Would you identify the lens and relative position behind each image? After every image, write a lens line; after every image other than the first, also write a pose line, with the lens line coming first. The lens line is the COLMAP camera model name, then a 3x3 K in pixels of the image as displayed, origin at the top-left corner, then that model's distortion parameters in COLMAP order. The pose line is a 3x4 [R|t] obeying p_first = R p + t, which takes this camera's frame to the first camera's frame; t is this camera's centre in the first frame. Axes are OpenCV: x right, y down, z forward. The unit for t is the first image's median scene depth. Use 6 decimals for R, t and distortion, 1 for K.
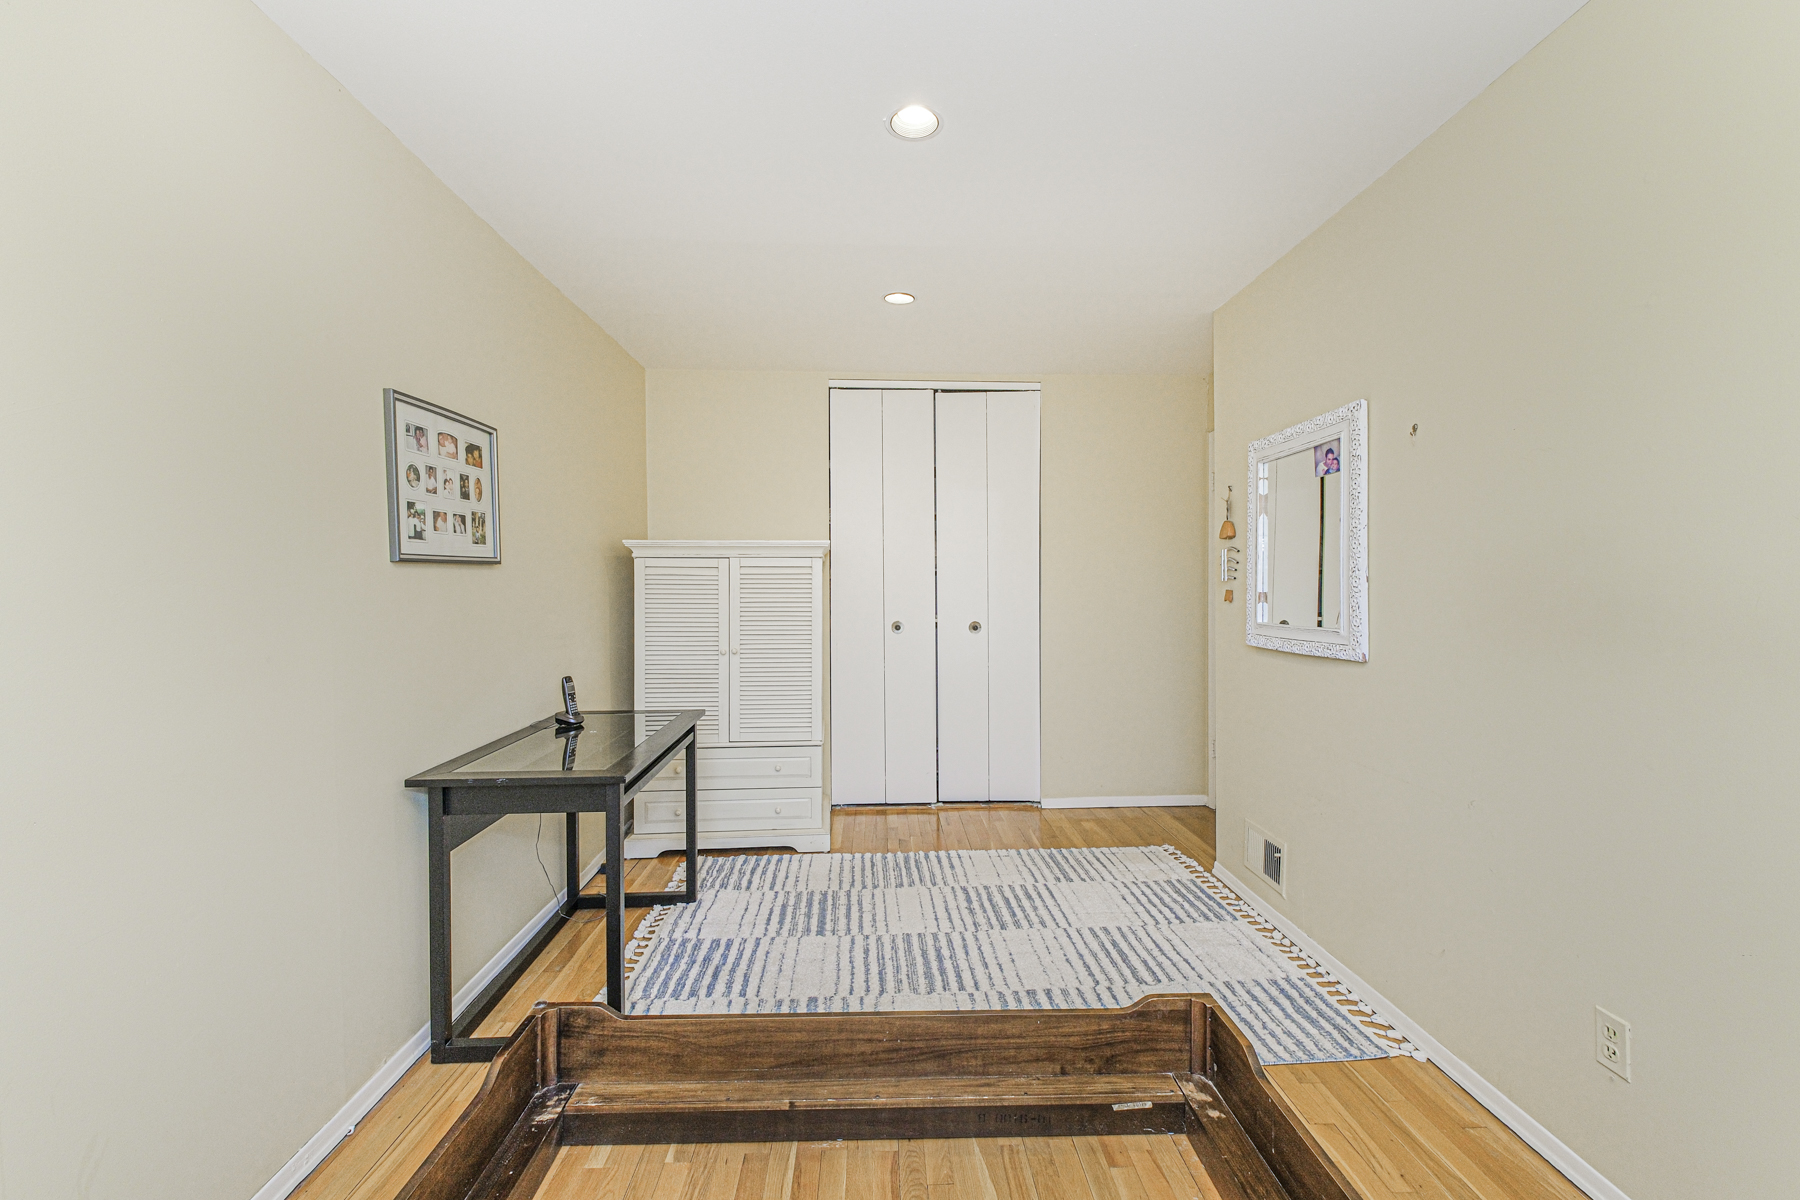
lens RADIAL K [[1375.4, 0, 900.0], [0, 1375.4, 600.0], [0, 0, 1]] dist [0.094341, 0.000359]
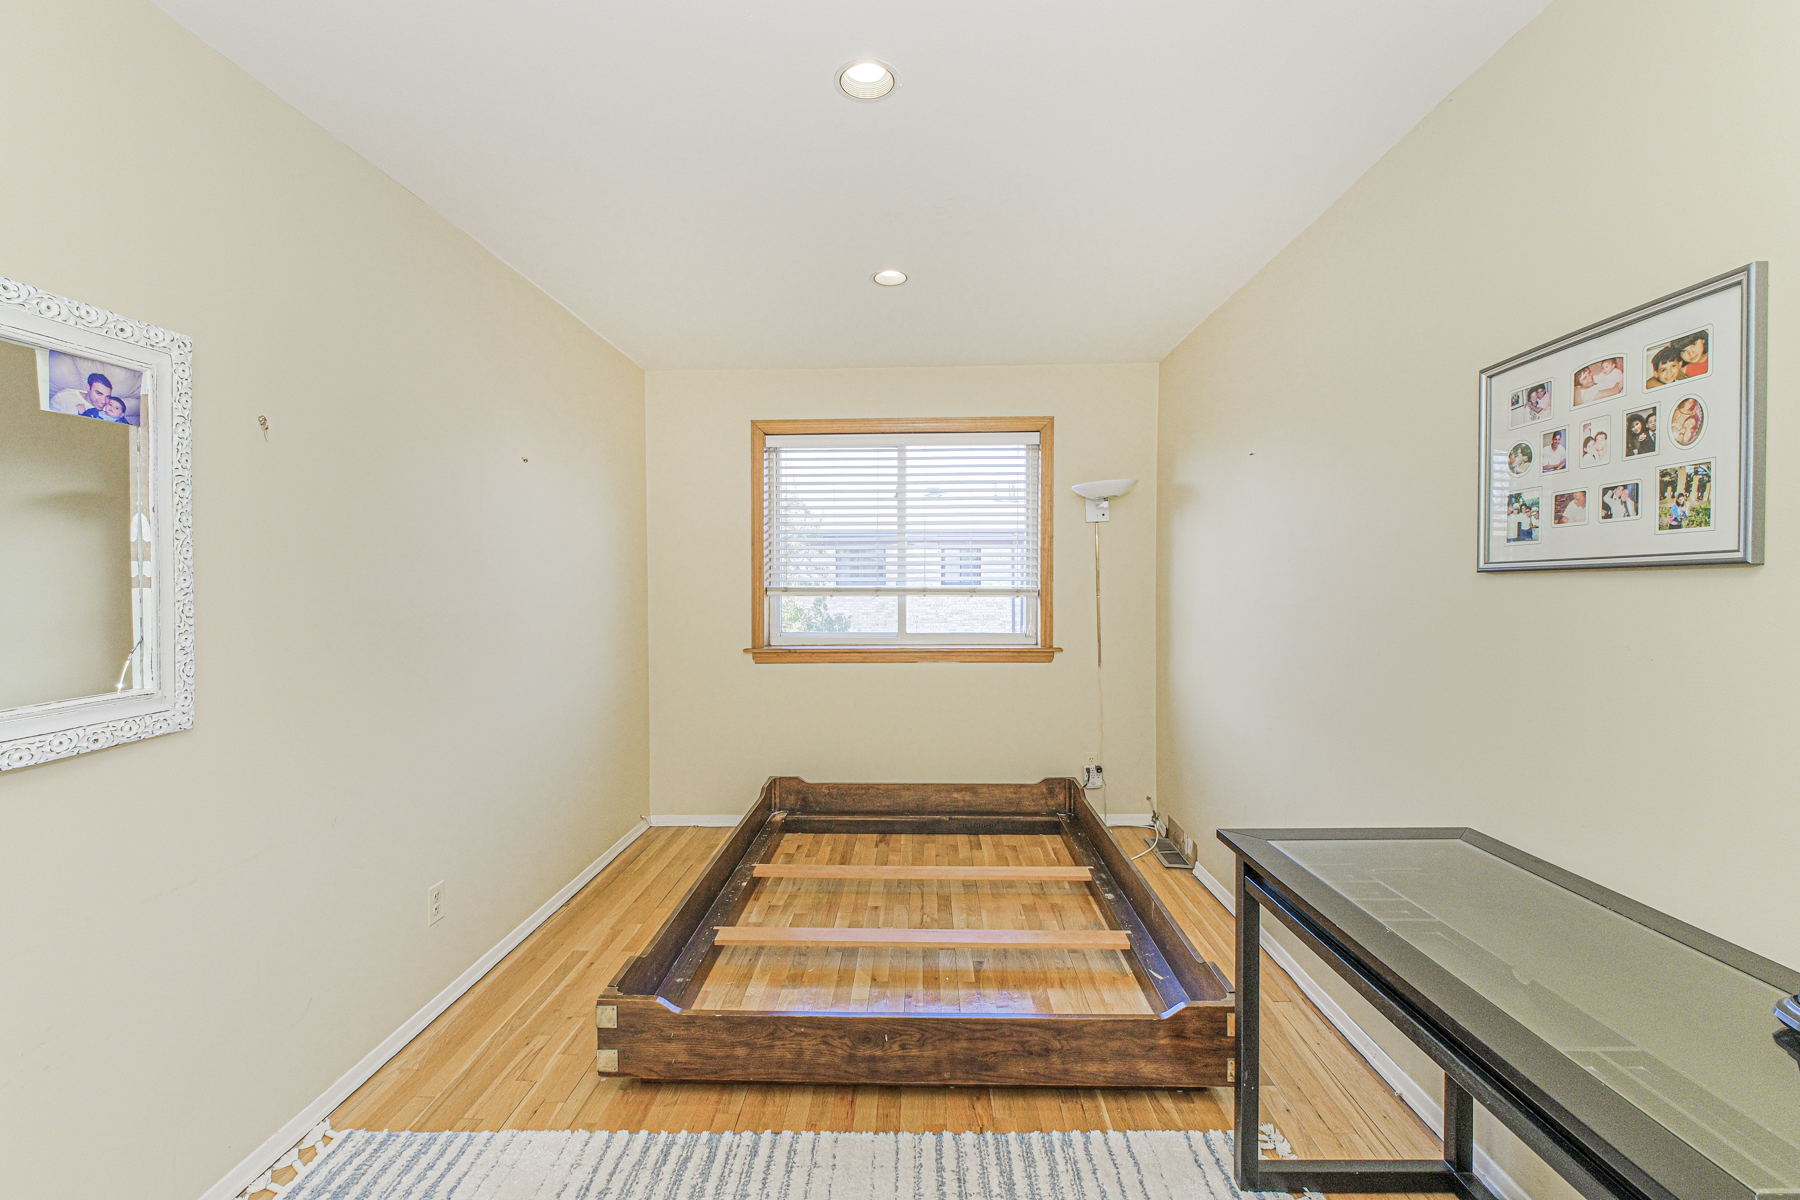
lens RADIAL K [[1375.4, 0, 900.0], [0, 1375.4, 600.0], [0, 0, 1]] dist [0.094341, 0.000359]
pose [[-0.999362, 0.007718, 0.034867, -0.035050], [0.008669, 0.999592, 0.027201, -0.034670], [-0.034643, 0.027486, -0.999022, 1.749385]]
